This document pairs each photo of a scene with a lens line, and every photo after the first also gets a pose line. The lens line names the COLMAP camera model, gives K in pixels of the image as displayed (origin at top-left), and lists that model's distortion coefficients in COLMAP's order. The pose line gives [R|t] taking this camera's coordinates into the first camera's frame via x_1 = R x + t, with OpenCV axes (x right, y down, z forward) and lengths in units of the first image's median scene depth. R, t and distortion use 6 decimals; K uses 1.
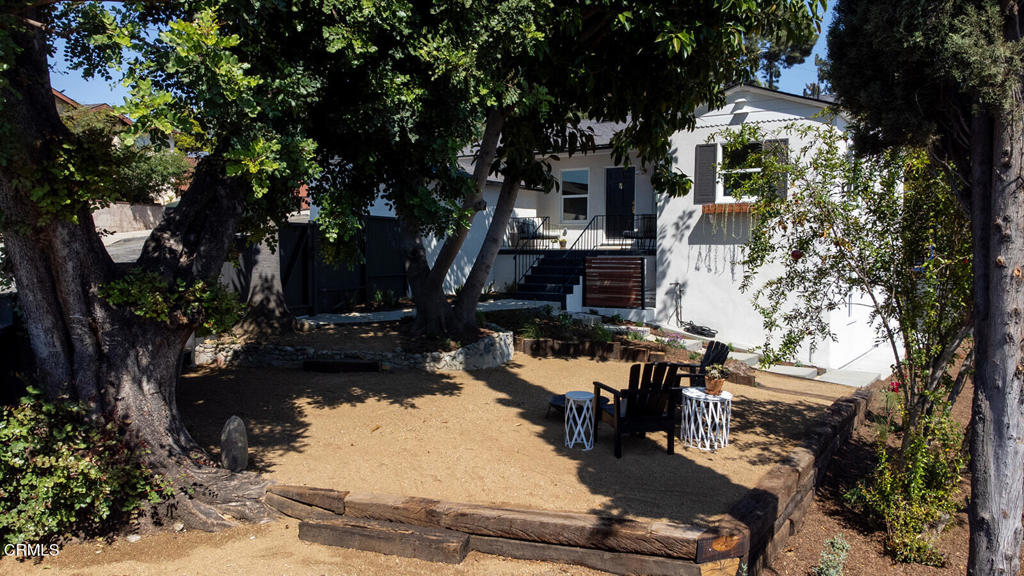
lens RADIAL K [[777.4, 0, 512.0], [0, 777.4, 288.0], [0, 0, 1]] dist [0.040477, -0.000056]
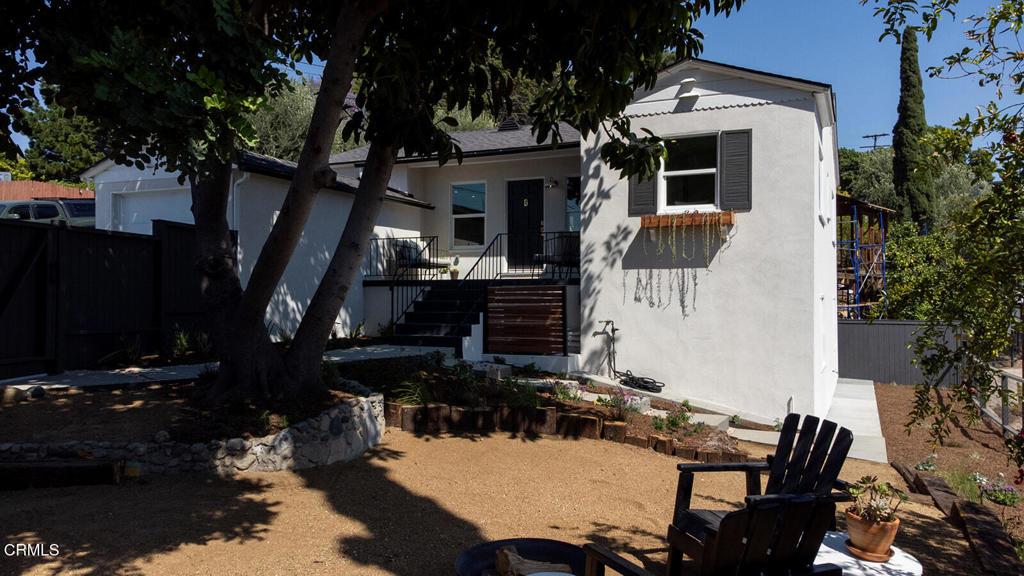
lens RADIAL K [[777.4, 0, 512.0], [0, 777.4, 288.0], [0, 0, 1]] dist [0.040477, -0.000056]
pose [[0.988687, -0.001094, 0.149992, 0.006735], [0.010722, 0.997931, -0.063397, 0.009650], [-0.149612, 0.064288, 0.986653, 0.282581]]
